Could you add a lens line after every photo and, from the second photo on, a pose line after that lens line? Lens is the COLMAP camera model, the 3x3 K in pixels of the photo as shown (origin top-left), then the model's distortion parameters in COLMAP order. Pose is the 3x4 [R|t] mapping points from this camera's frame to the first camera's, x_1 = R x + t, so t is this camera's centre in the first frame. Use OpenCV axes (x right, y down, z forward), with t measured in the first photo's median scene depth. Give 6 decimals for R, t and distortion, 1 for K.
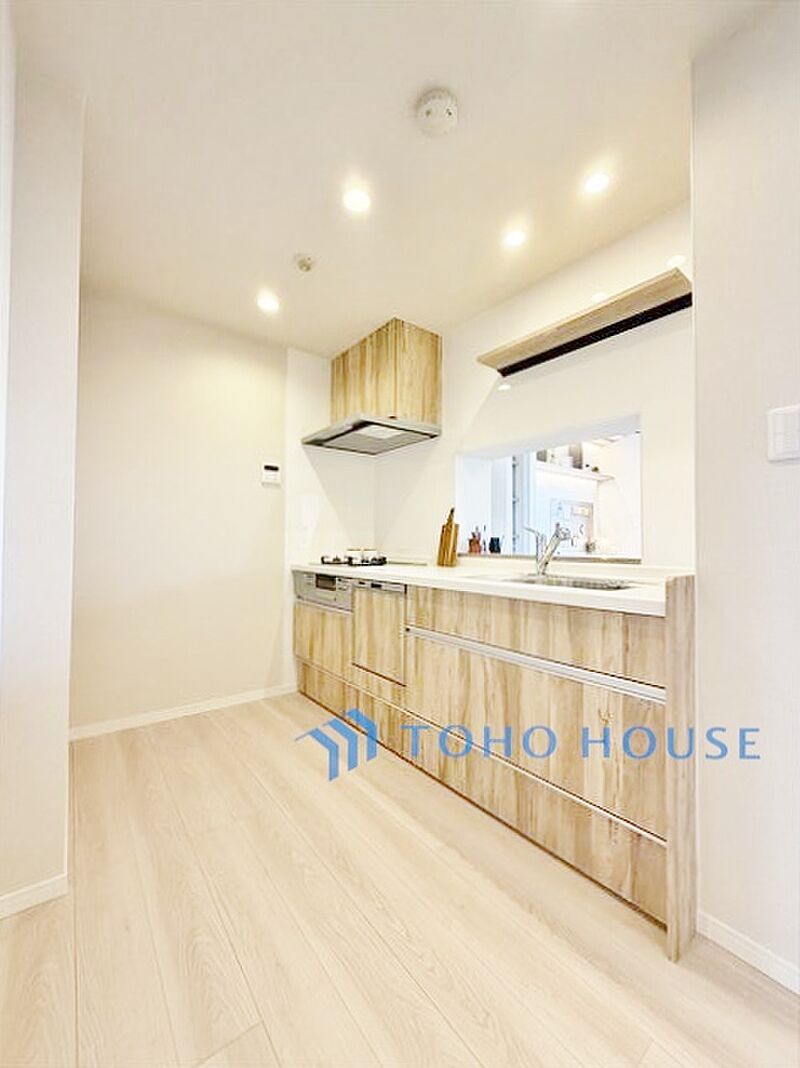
lens RADIAL K [[427.3, 0, 400.0], [0, 427.3, 534.0], [0, 0, 1]] dist [0.001830, 0.000263]
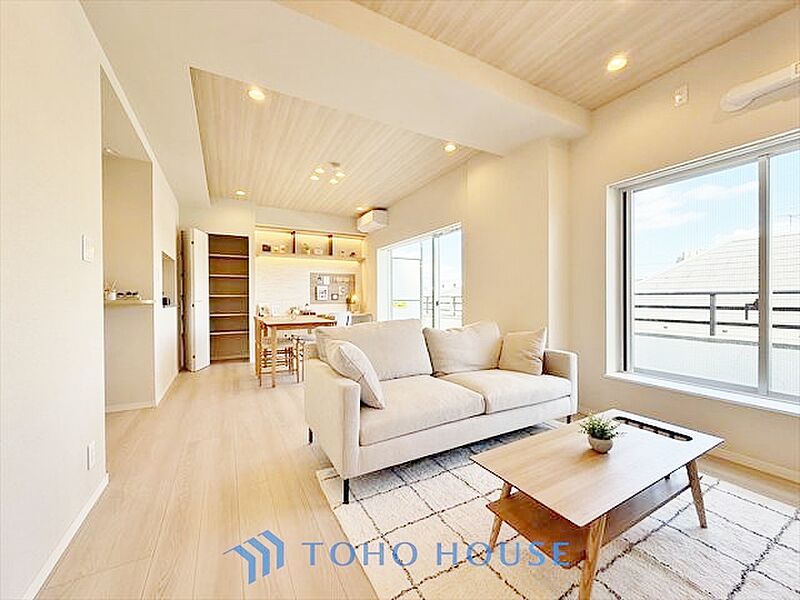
lens RADIAL K [[320.1, 0, 400.0], [0, 320.1, 300.0], [0, 0, 1]] dist [0.001830, 0.000263]
pose [[0.988319, -0.010482, -0.152040, 1.669329], [0.014565, 0.999562, 0.025768, -0.003593], [0.151704, -0.027682, 0.988038, -0.426823]]
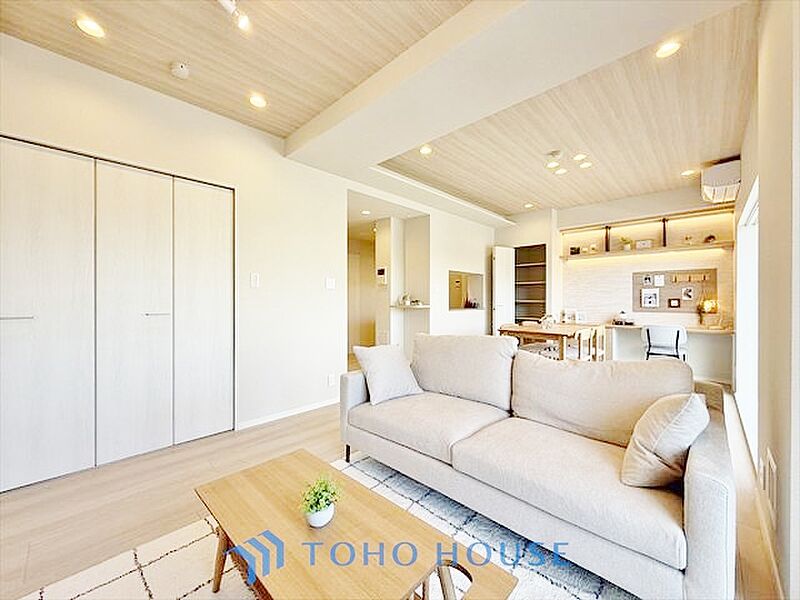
lens RADIAL K [[320.1, 0, 400.0], [0, 320.1, 300.0], [0, 0, 1]] dist [0.001830, 0.000263]
pose [[0.148433, -0.004466, -0.988912, 2.326403], [0.021606, 0.999766, -0.001272, -0.018066], [0.988686, -0.021178, 0.148495, 0.178935]]
